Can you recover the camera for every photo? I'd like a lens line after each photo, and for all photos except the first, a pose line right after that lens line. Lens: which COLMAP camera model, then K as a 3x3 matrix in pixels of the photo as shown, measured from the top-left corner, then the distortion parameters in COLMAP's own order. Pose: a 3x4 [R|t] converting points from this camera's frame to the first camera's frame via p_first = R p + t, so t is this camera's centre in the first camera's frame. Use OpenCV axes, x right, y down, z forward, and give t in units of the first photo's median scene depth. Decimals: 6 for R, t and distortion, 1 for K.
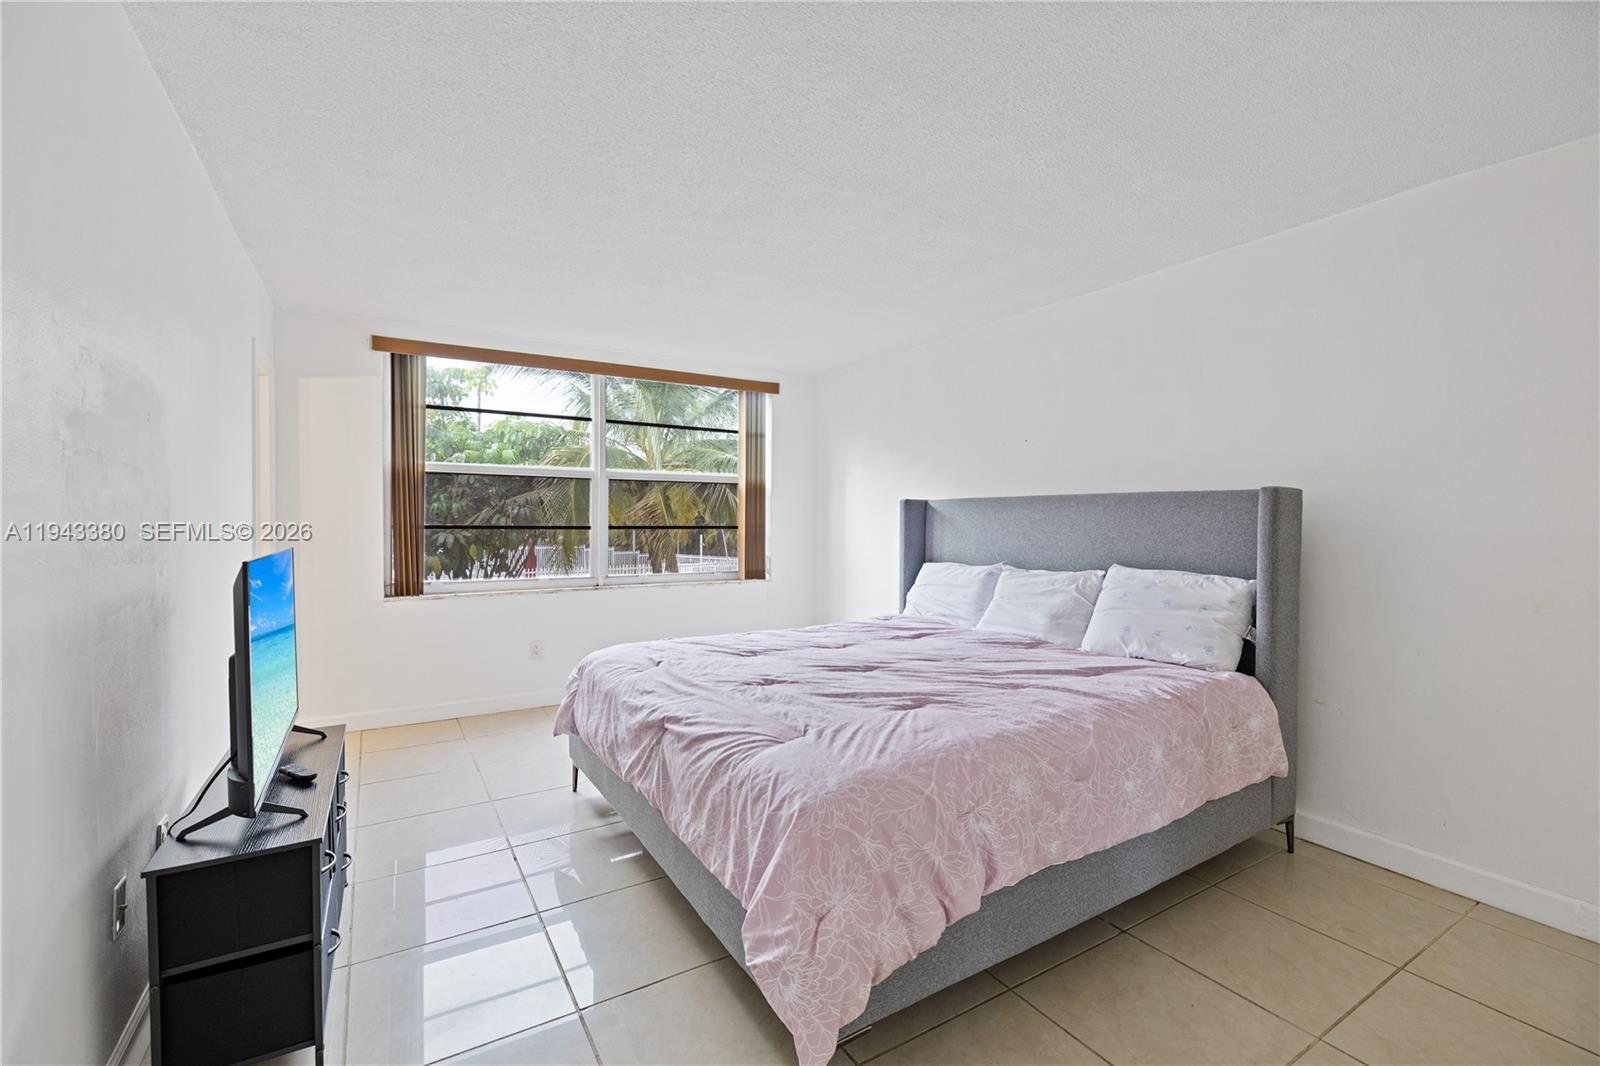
lens RADIAL K [[683.1, 0, 794.4], [0, 683.1, 531.1], [0, 0, 1]] dist [0.000832, -0.000109]
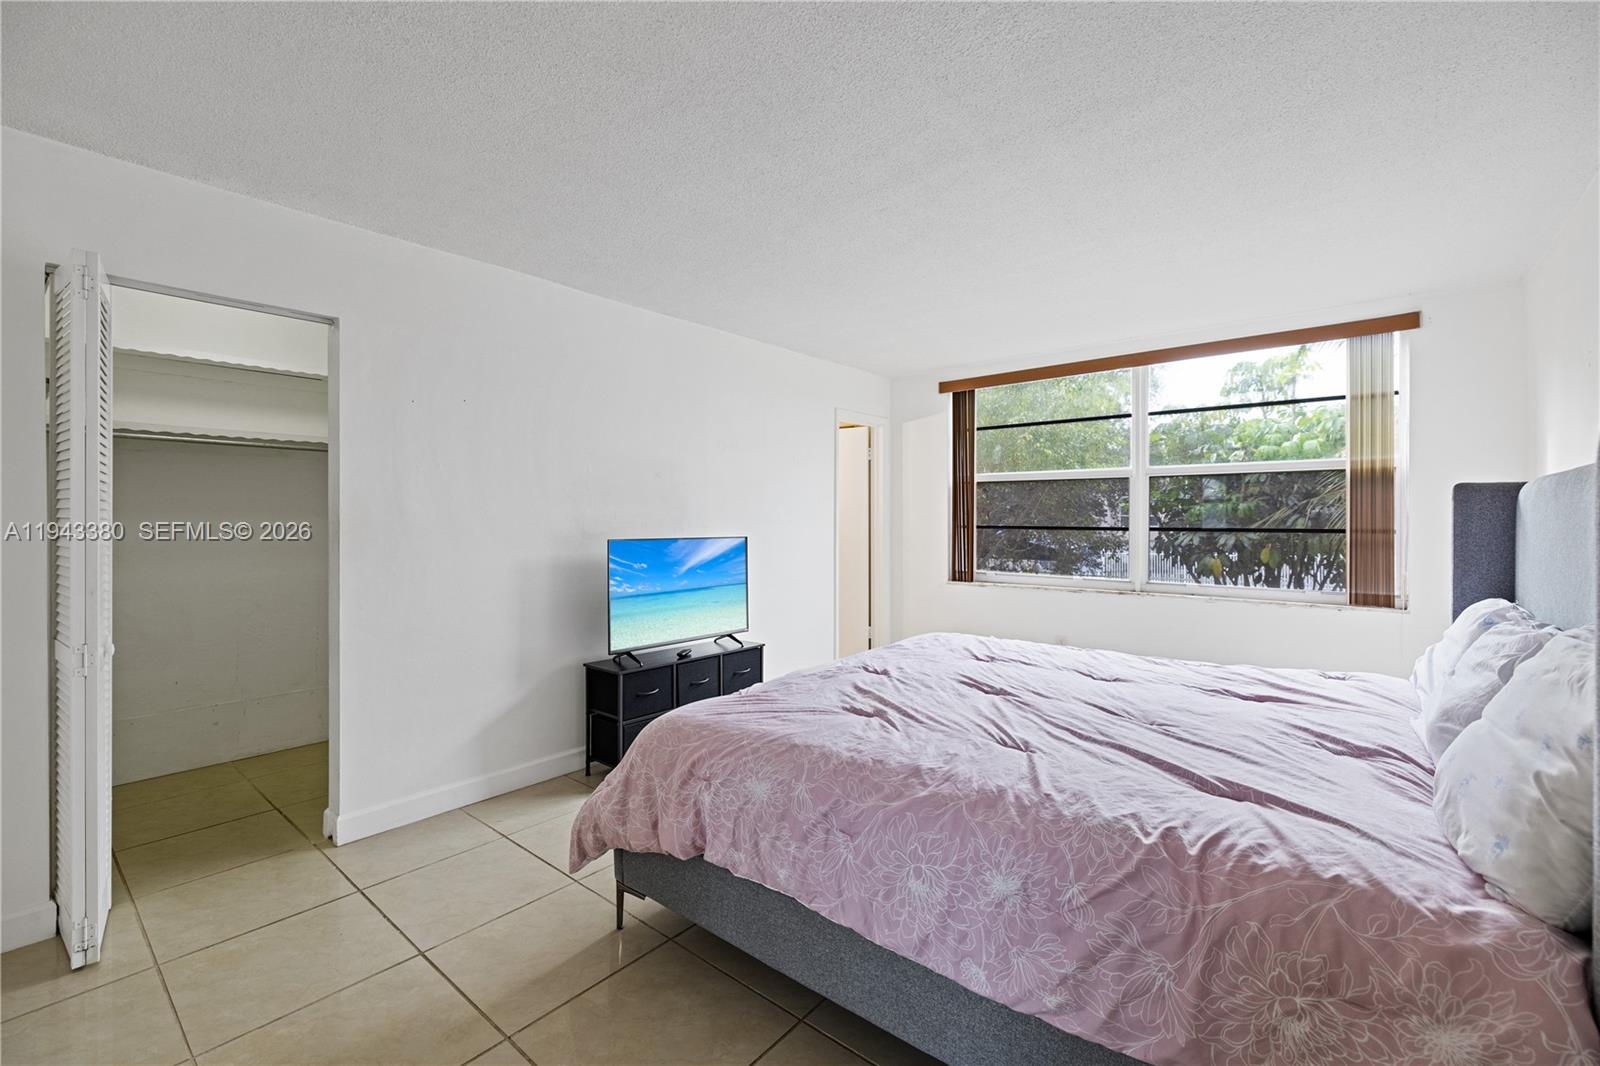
lens RADIAL K [[683.1, 0, 792.6], [0, 683.1, 523.2], [0, 0, 1]] dist [0.000832, -0.000109]
pose [[0.318536, 0.000181, -0.947911, 0.447277], [-0.014620, 0.999882, -0.004721, -0.002247], [0.947798, 0.015362, 0.318501, 0.252851]]
